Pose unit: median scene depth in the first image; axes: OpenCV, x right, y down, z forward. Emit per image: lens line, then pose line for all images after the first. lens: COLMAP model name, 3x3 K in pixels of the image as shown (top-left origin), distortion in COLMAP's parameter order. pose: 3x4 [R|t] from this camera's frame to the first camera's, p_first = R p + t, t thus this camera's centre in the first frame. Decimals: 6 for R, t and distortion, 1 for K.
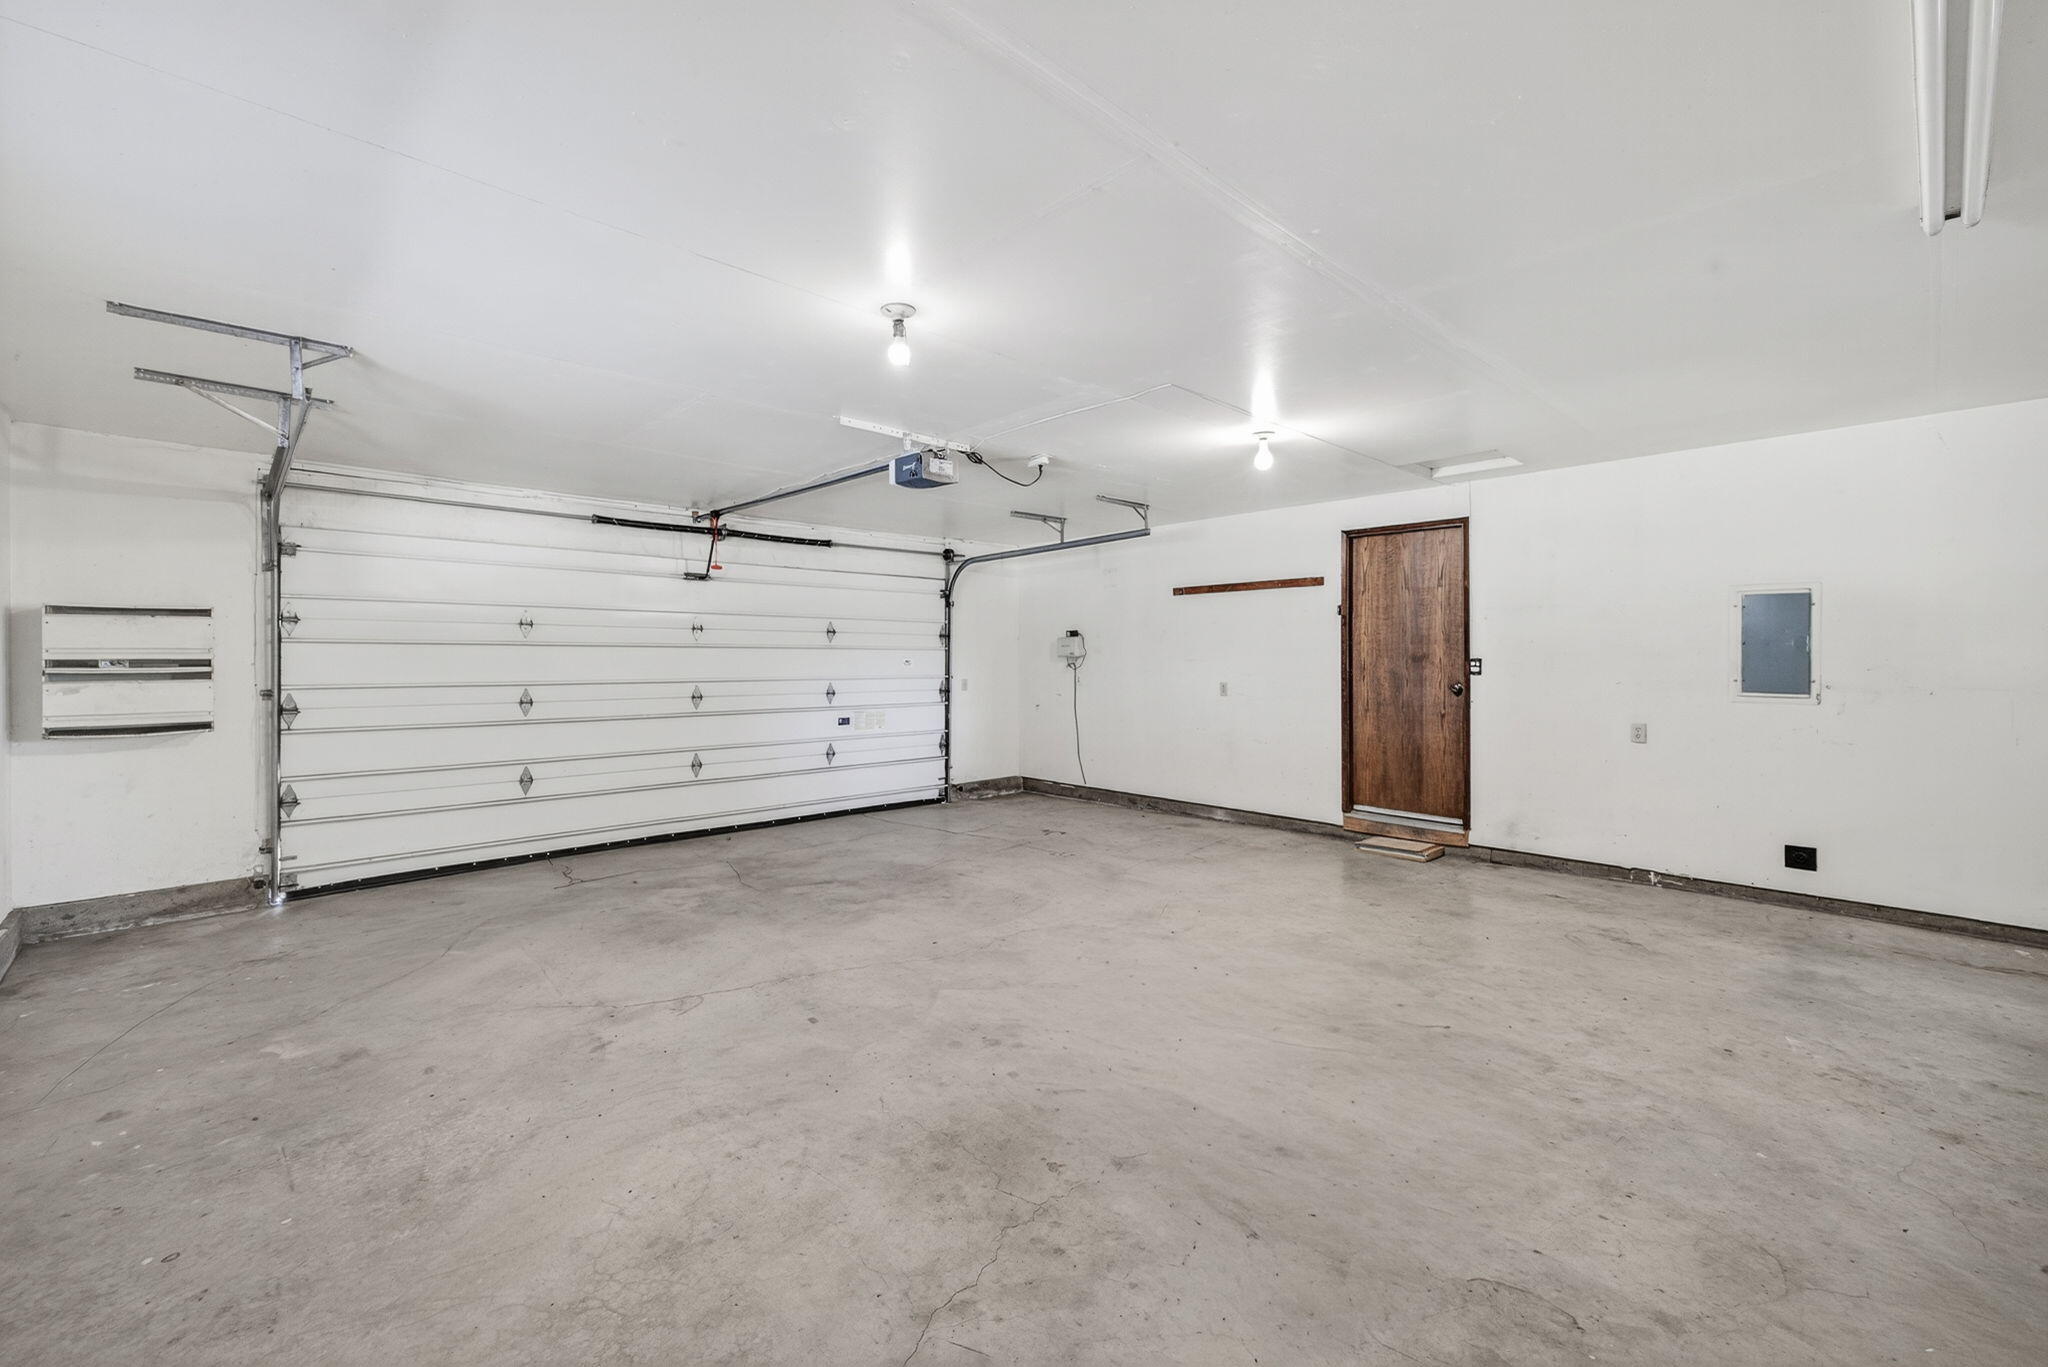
lens RADIAL K [[866.9, 0, 1016.3], [0, 866.9, 660.5], [0, 0, 1]] dist [0.027831, -0.014861]
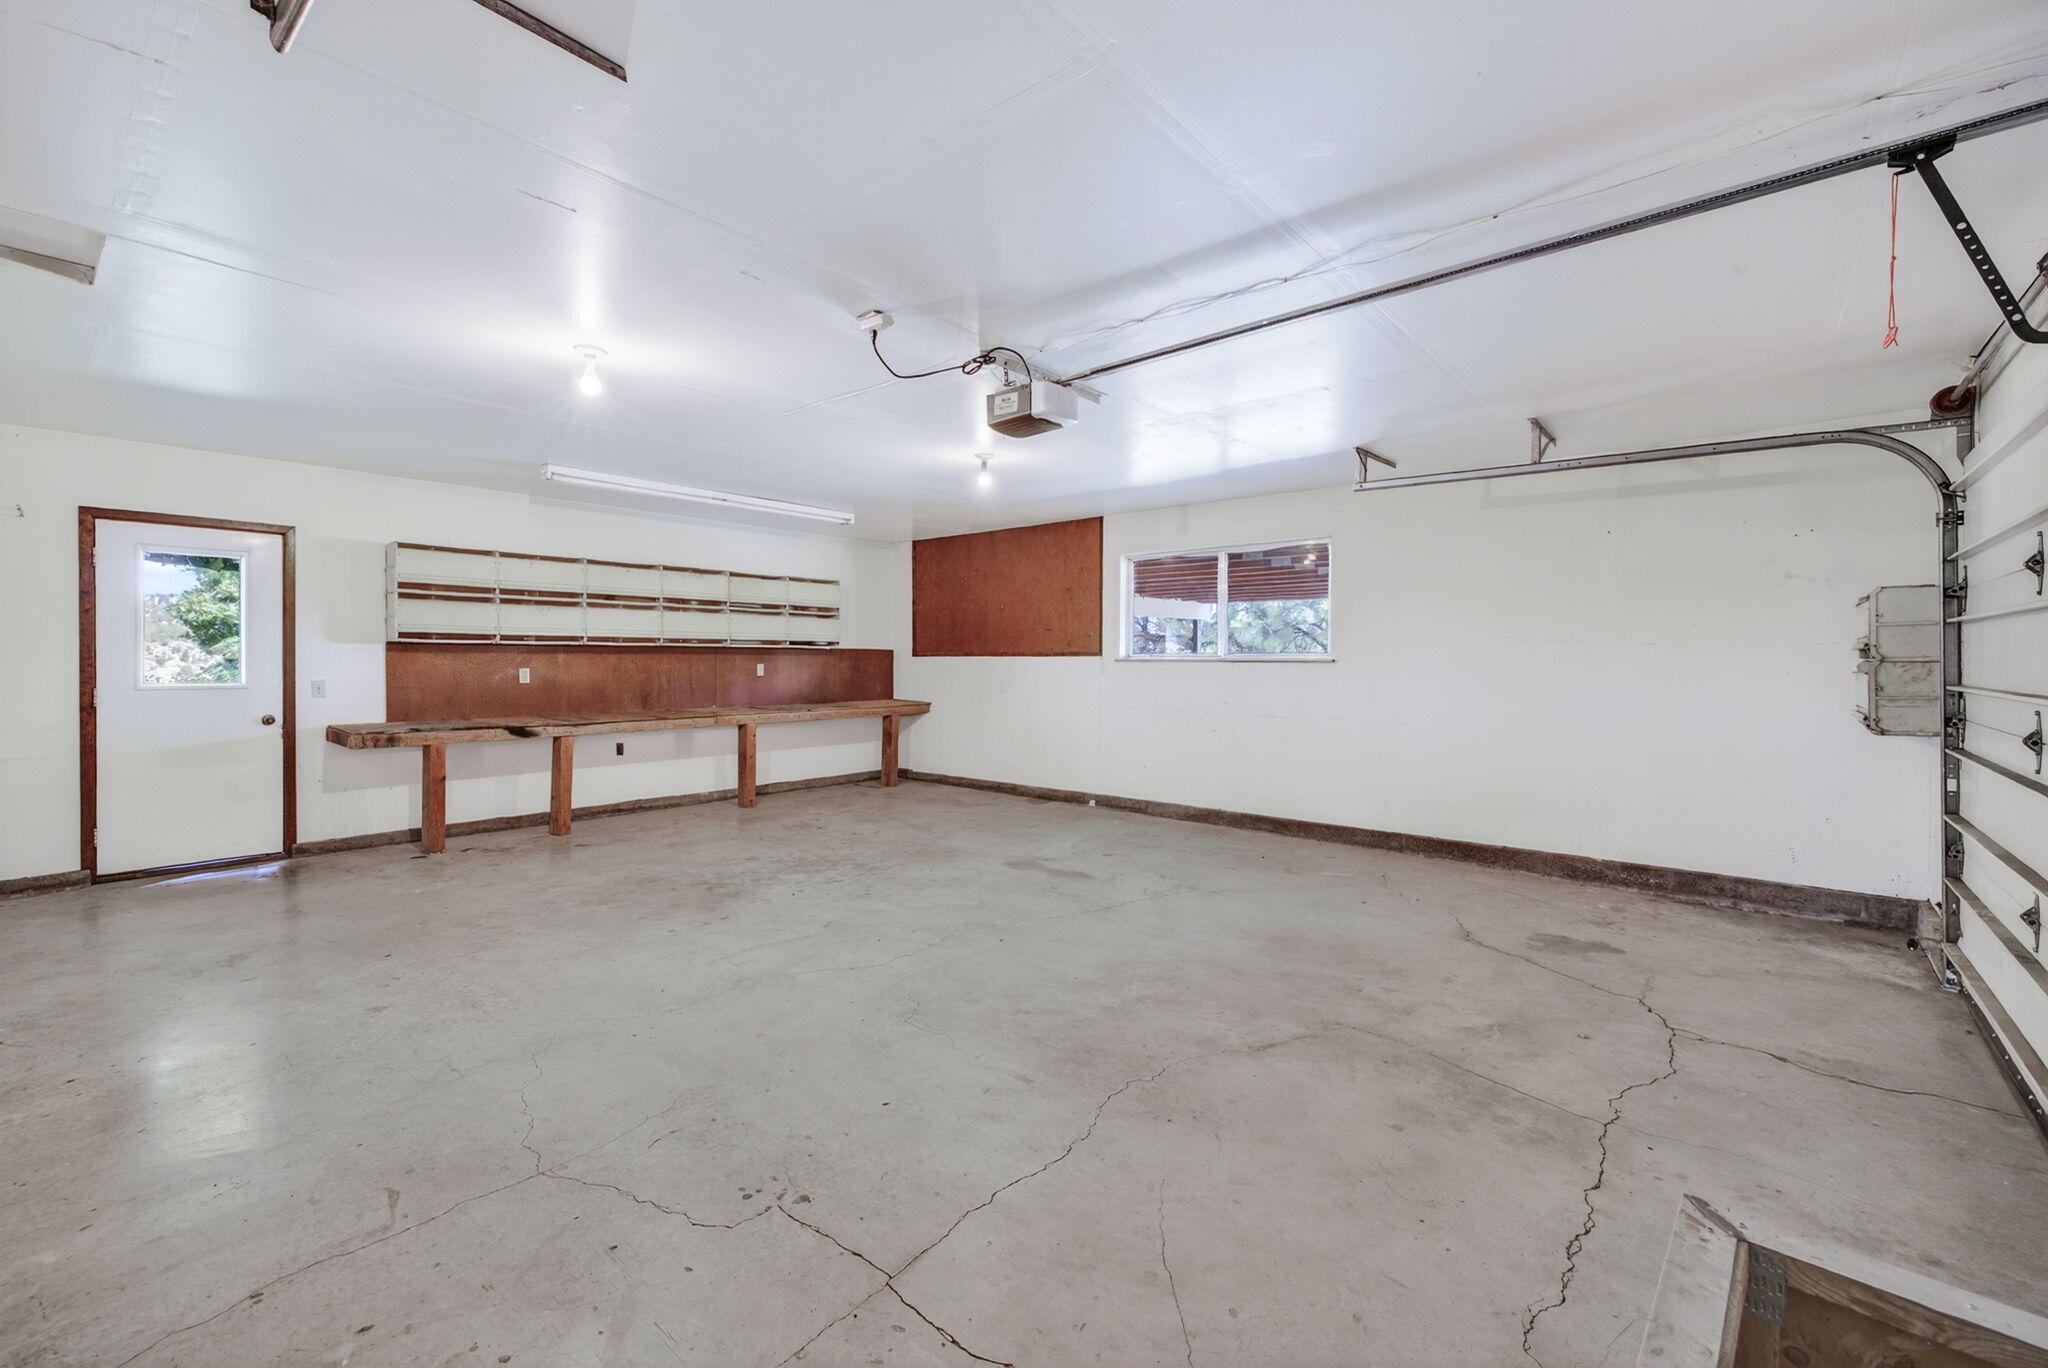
lens RADIAL K [[866.9, 0, 1016.3], [0, 866.9, 661.0], [0, 0, 1]] dist [0.027831, -0.014861]
pose [[-0.994897, -0.002560, -0.100866, -0.010737], [-0.003146, 0.999979, 0.005644, 0.008029], [0.100849, 0.005932, -0.994884, 1.926022]]
